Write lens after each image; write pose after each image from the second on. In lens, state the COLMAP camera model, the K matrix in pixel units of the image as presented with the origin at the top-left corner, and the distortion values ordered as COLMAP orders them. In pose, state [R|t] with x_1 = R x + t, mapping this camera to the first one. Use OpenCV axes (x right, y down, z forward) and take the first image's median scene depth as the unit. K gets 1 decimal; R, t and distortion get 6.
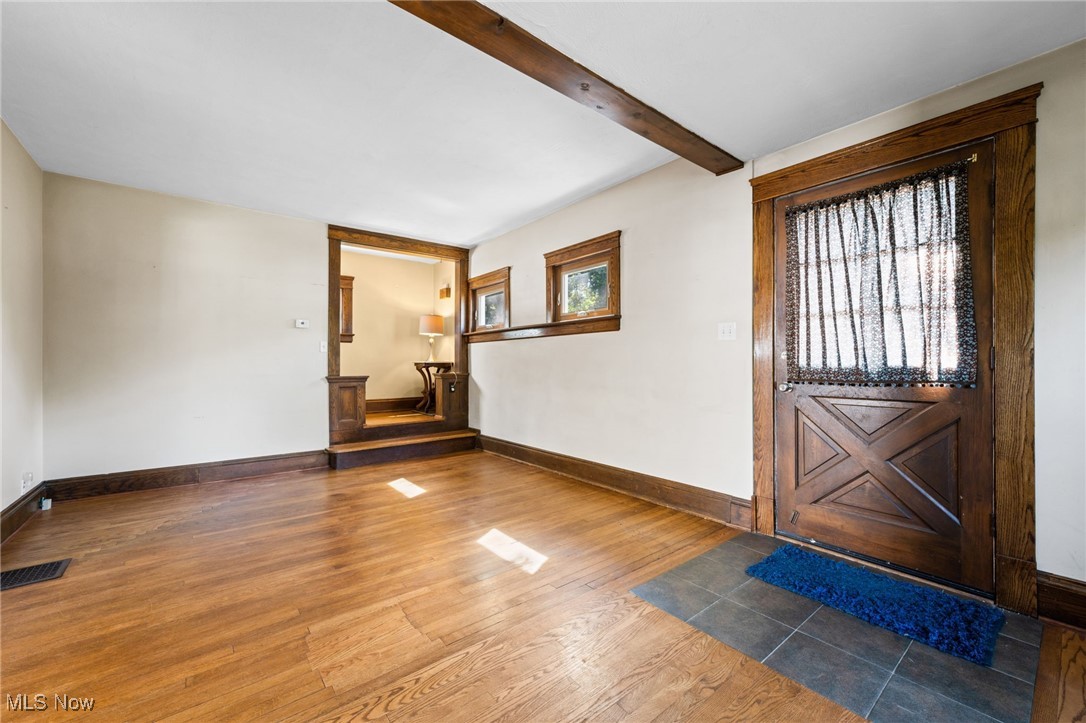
lens RADIAL K [[429.3, 0, 540.1], [0, 429.3, 359.2], [0, 0, 1]] dist [0.004611, -0.000518]
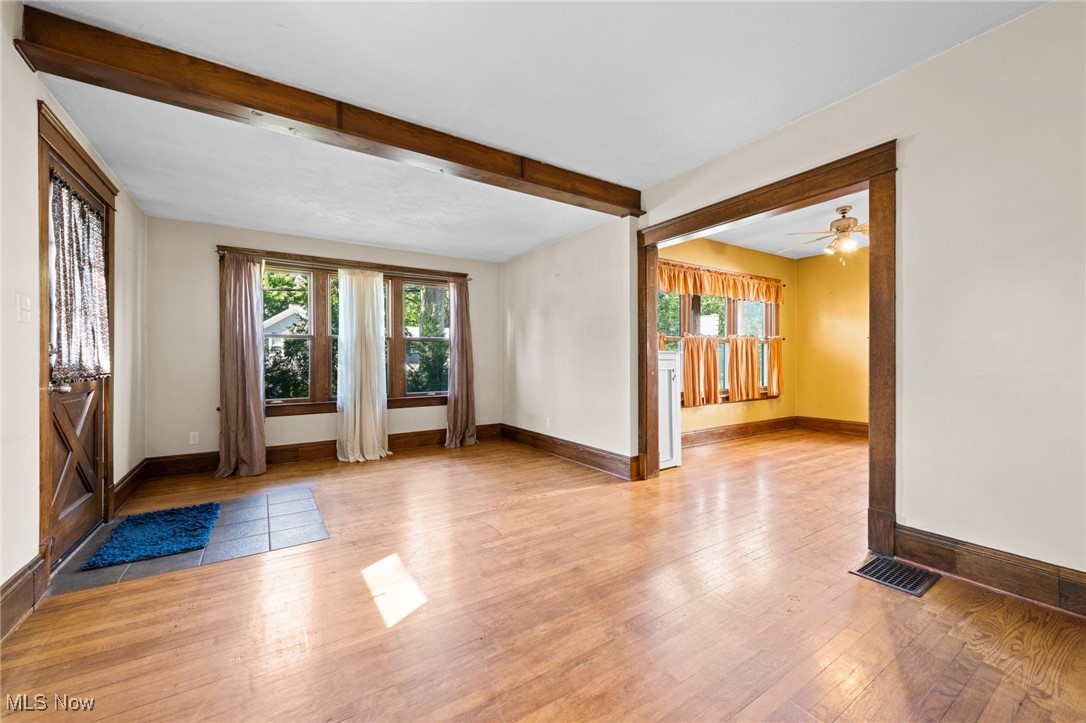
lens RADIAL K [[429.3, 0, 544.6], [0, 429.3, 362.3], [0, 0, 1]] dist [0.004611, -0.000518]
pose [[-0.996506, 0.002697, 0.083474, -0.434606], [0.002457, 0.999993, -0.002987, 0.019958], [-0.083482, -0.002771, -0.996505, 1.789523]]
